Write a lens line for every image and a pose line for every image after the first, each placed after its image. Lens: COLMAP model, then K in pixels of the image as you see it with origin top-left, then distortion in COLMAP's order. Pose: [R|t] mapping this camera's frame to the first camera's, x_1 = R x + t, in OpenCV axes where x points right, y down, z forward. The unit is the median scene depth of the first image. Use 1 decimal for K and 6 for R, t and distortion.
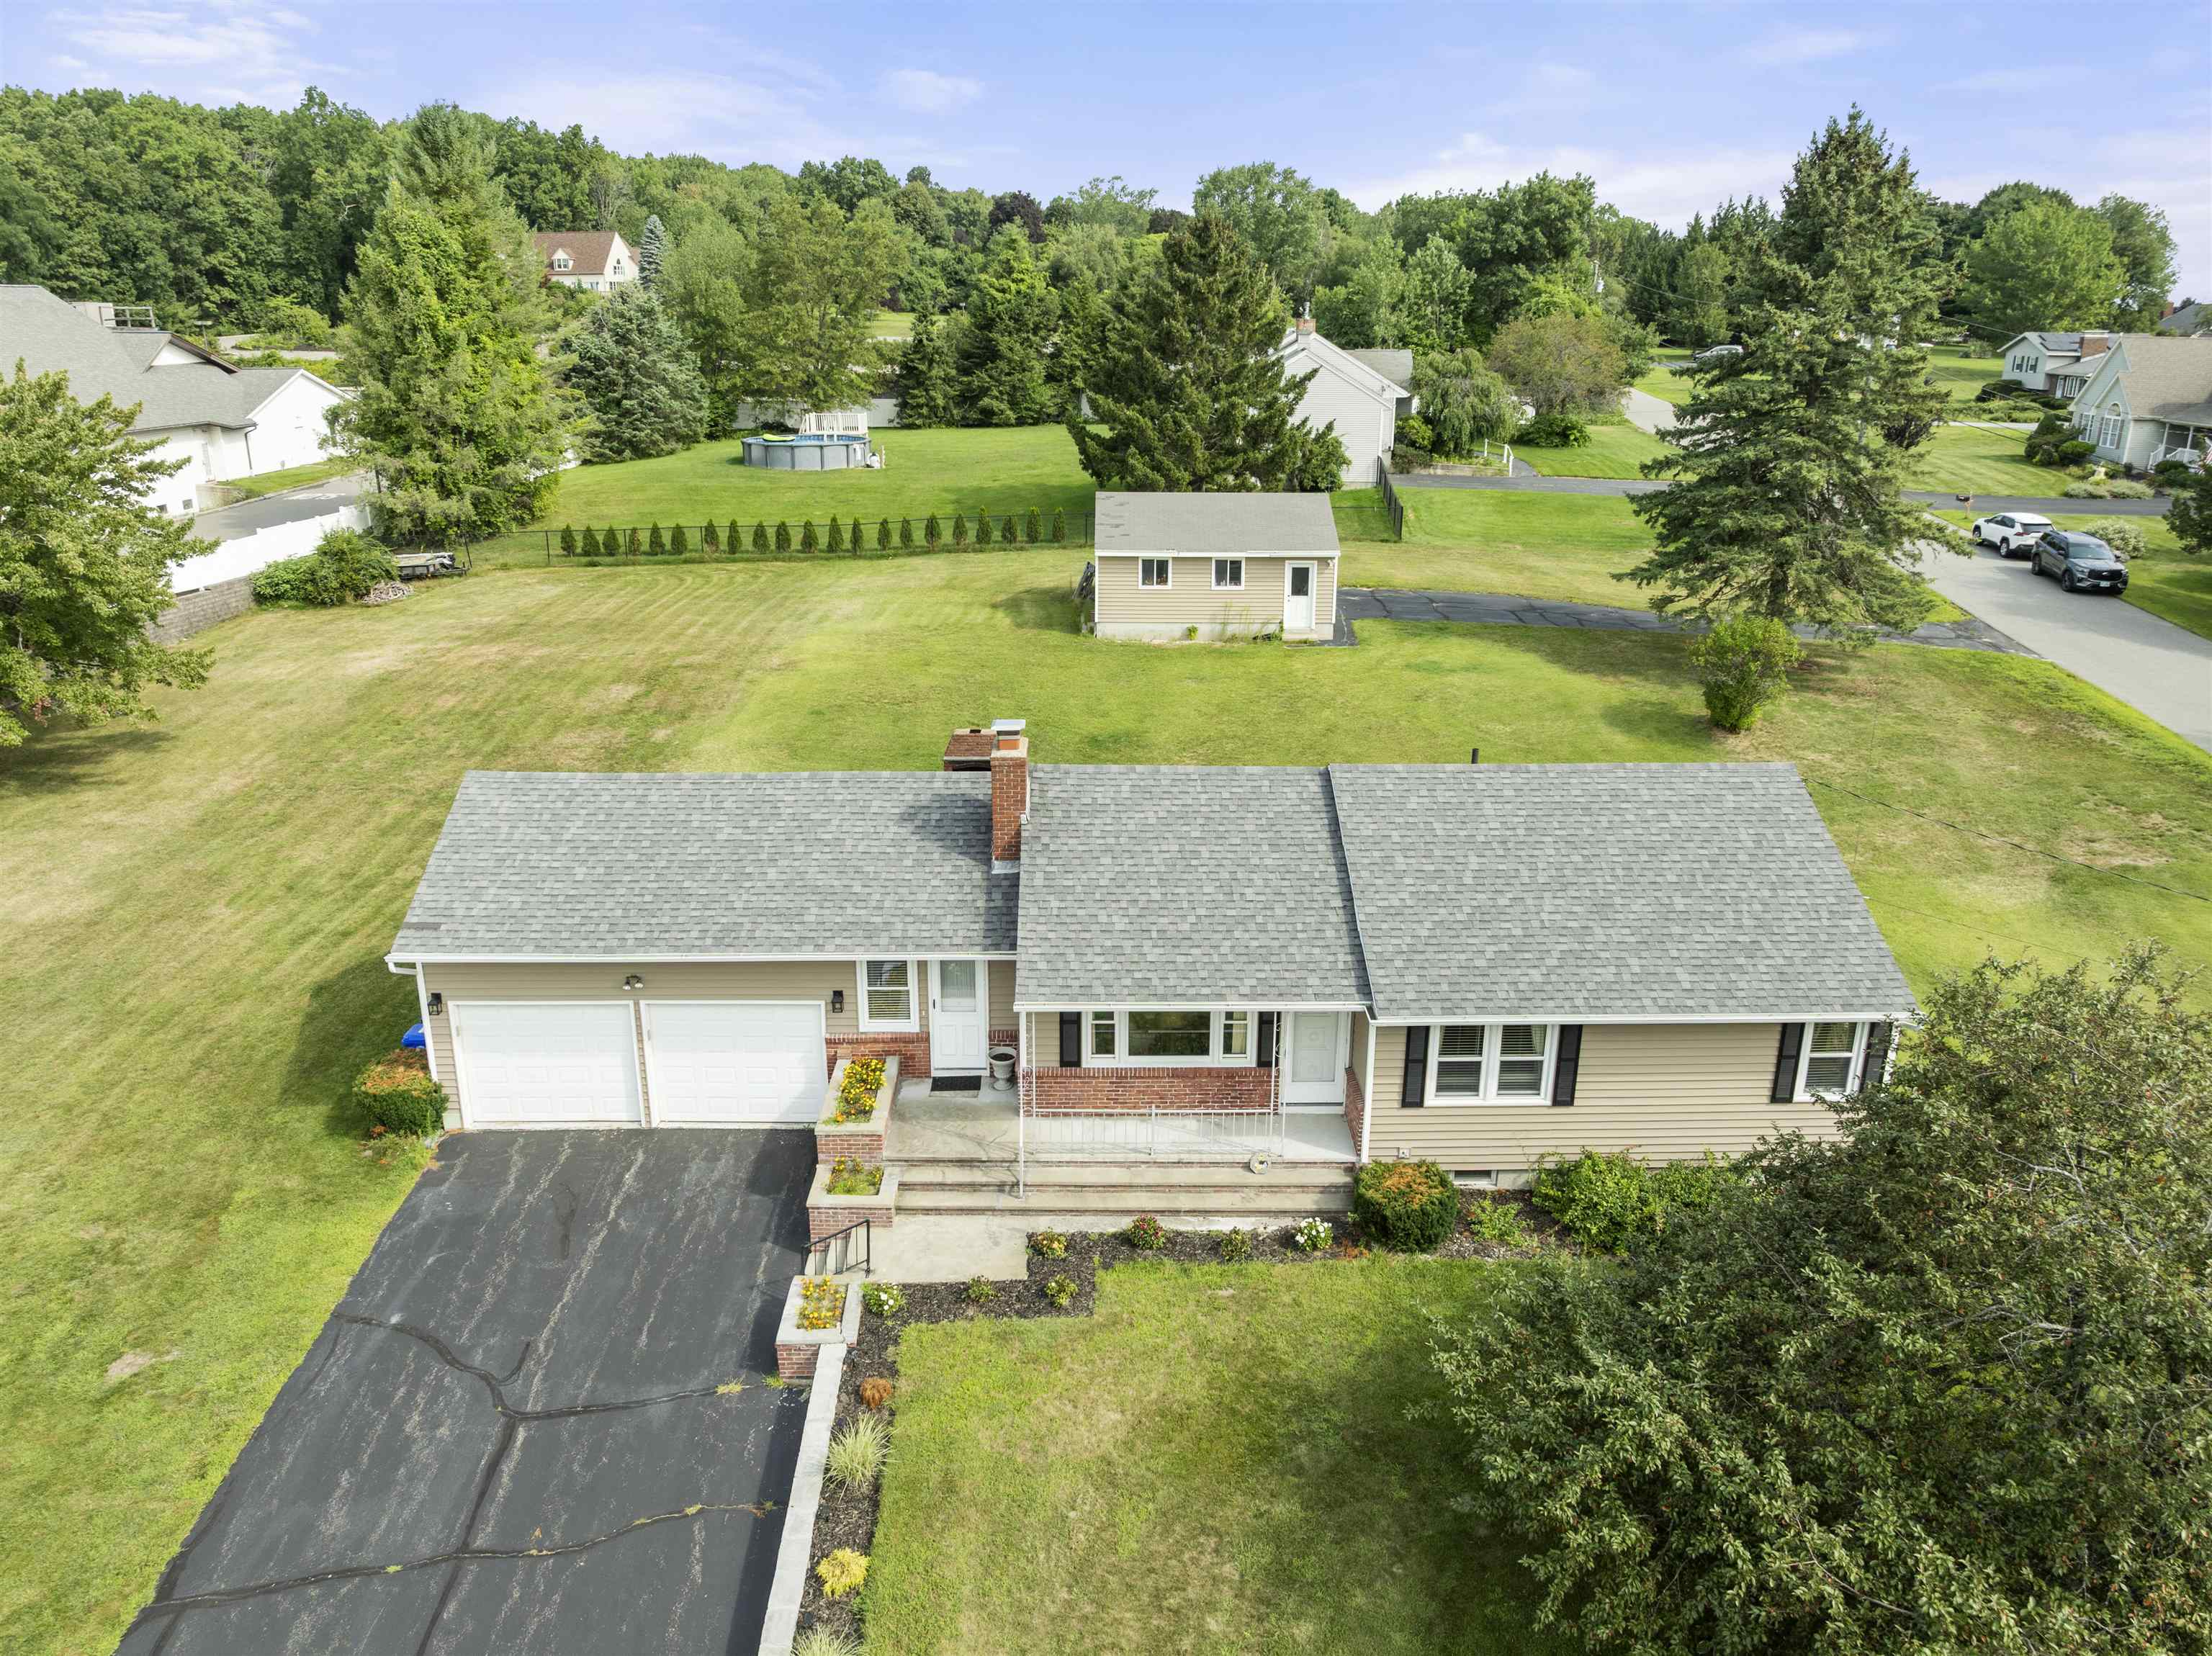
lens RADIAL K [[1548.4, 0, 1105.8], [0, 1548.4, 832.7], [0, 0, 1]] dist [-0.000786, -0.000642]
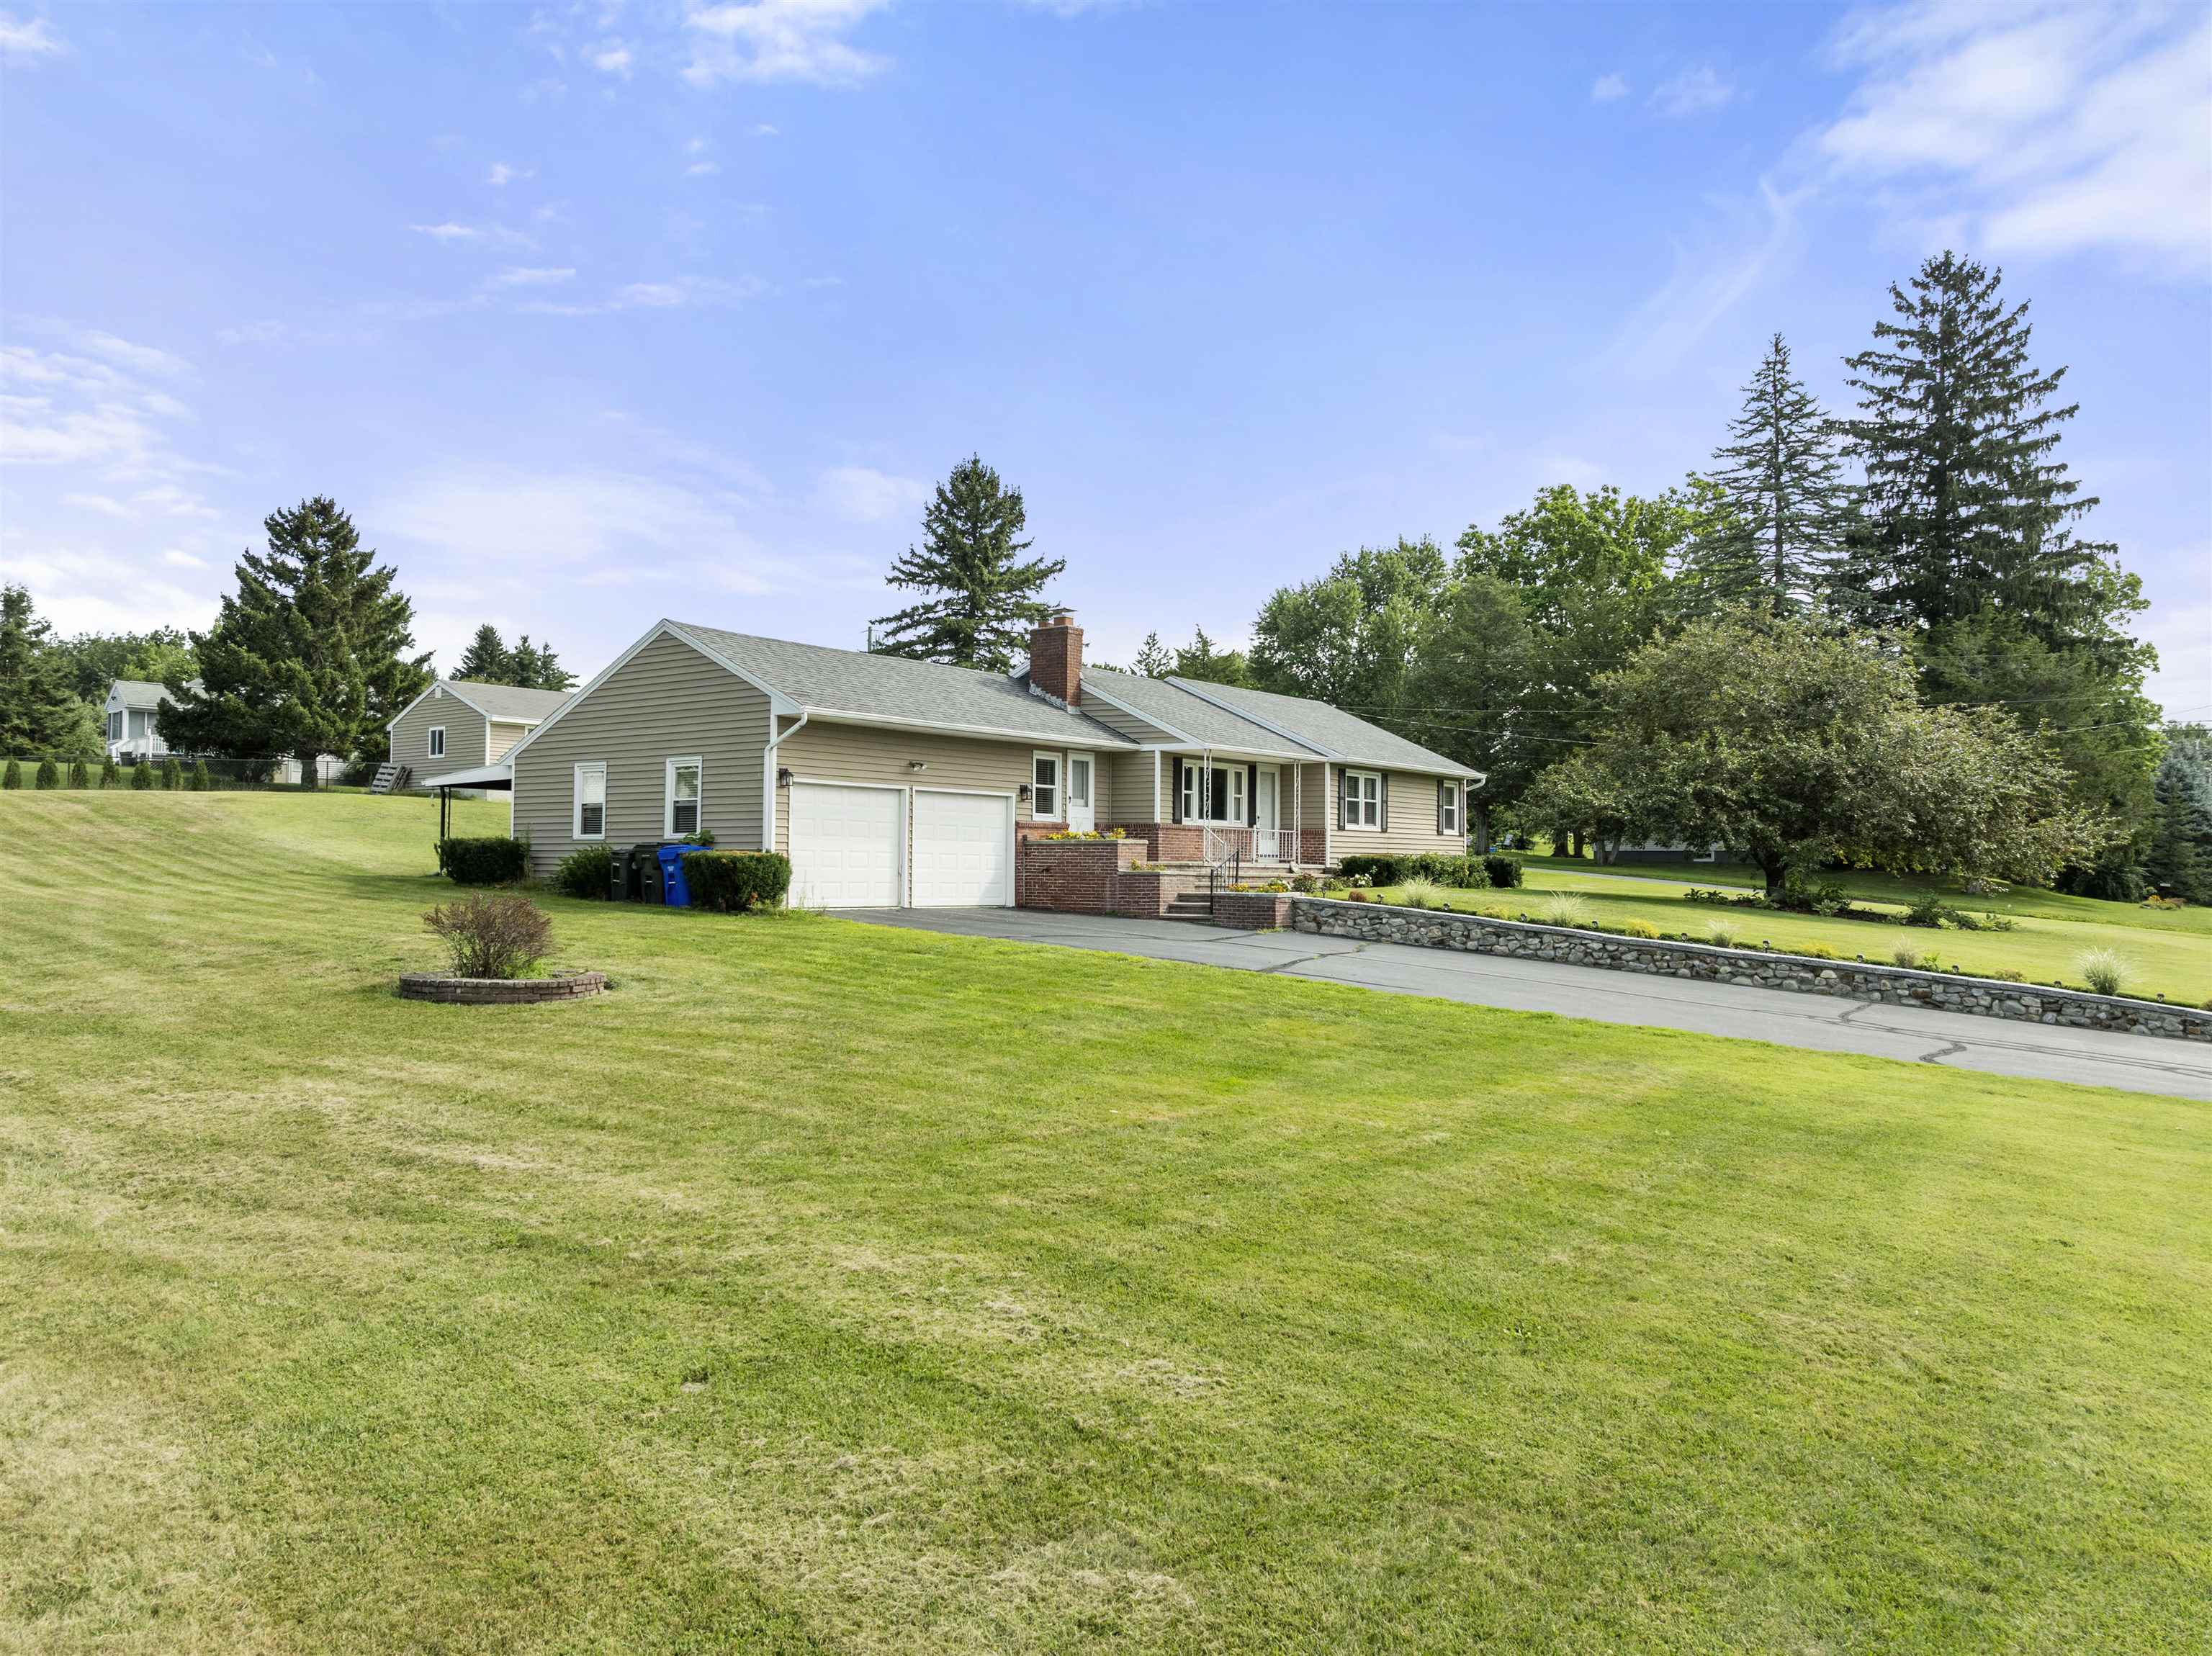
lens RADIAL K [[1548.4, 0, 1101.6], [0, 1548.4, 818.6], [0, 0, 1]] dist [-0.000786, -0.000642]
pose [[0.643292, 0.012767, 0.765515, -0.568143], [0.234170, 0.948664, -0.212604, 0.212352], [-0.728931, 0.316026, 0.607279, 0.090376]]
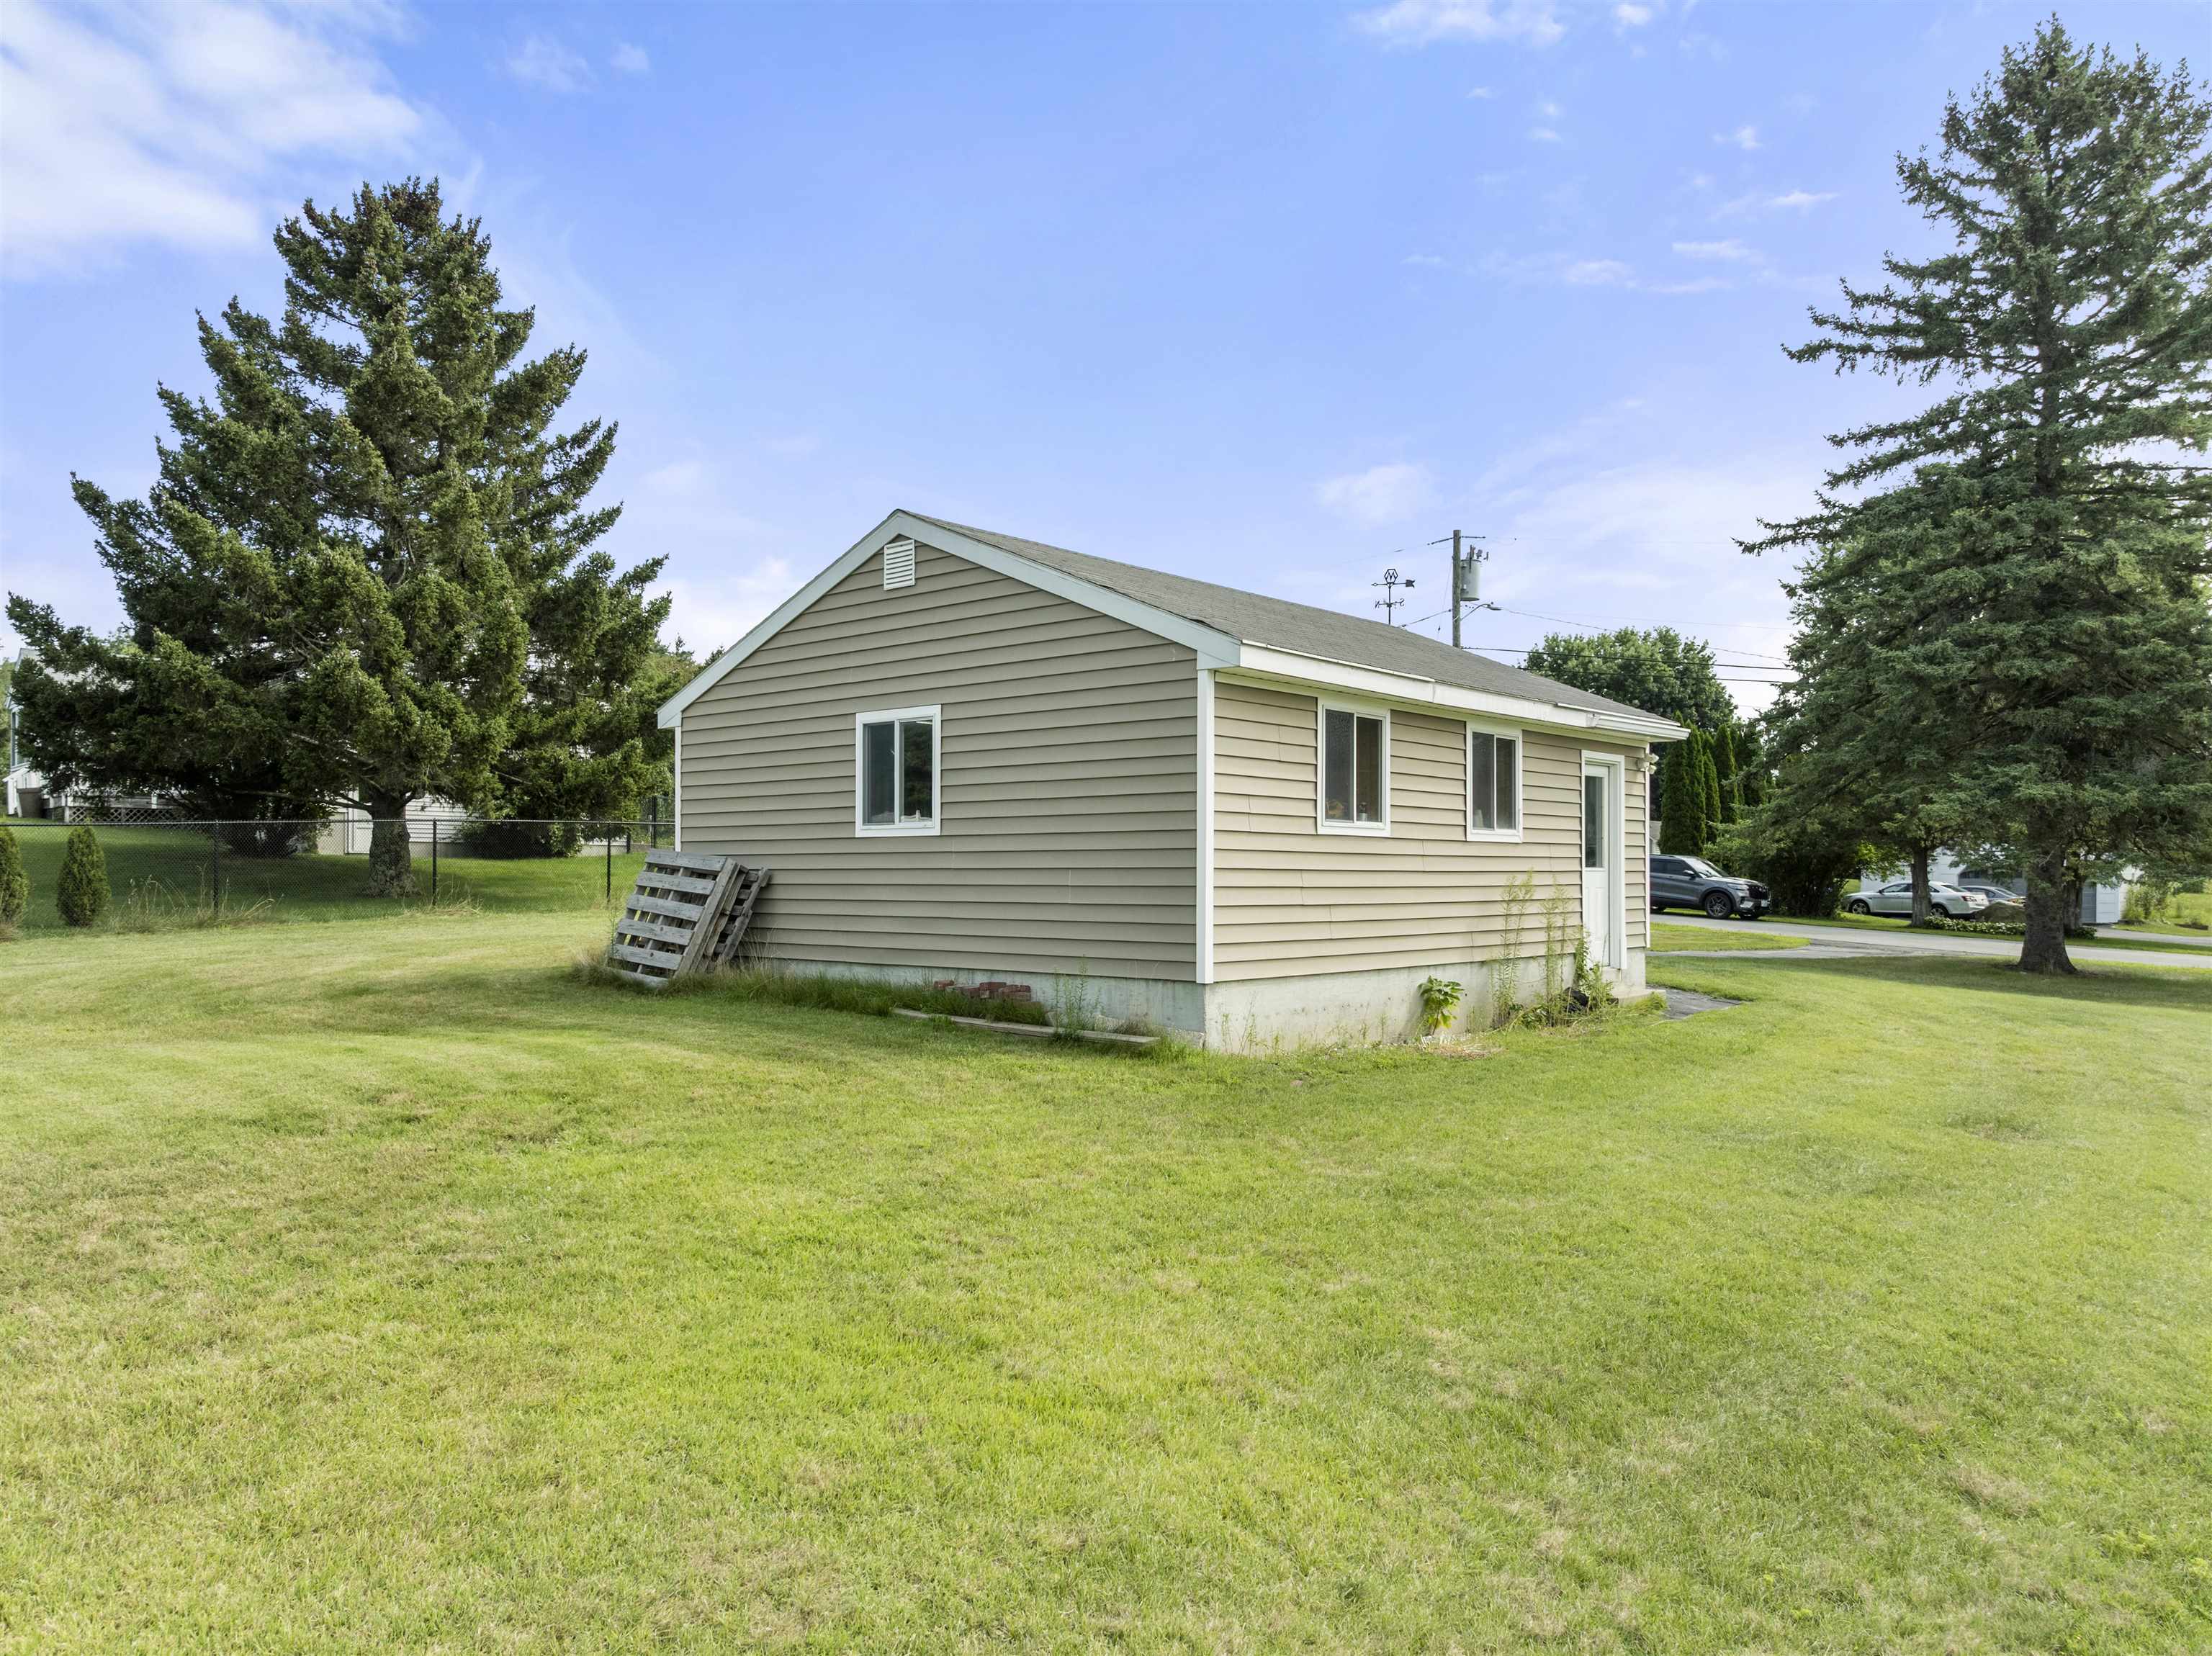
lens RADIAL K [[1548.4, 0, 1120.0], [0, 1548.4, 862.5], [0, 0, 1]] dist [-0.000786, -0.000642]
pose [[0.672077, -0.006037, 0.740457, -0.186080], [0.230865, 0.951832, -0.201785, -0.119562], [-0.703573, 0.306560, 0.641098, 0.925785]]
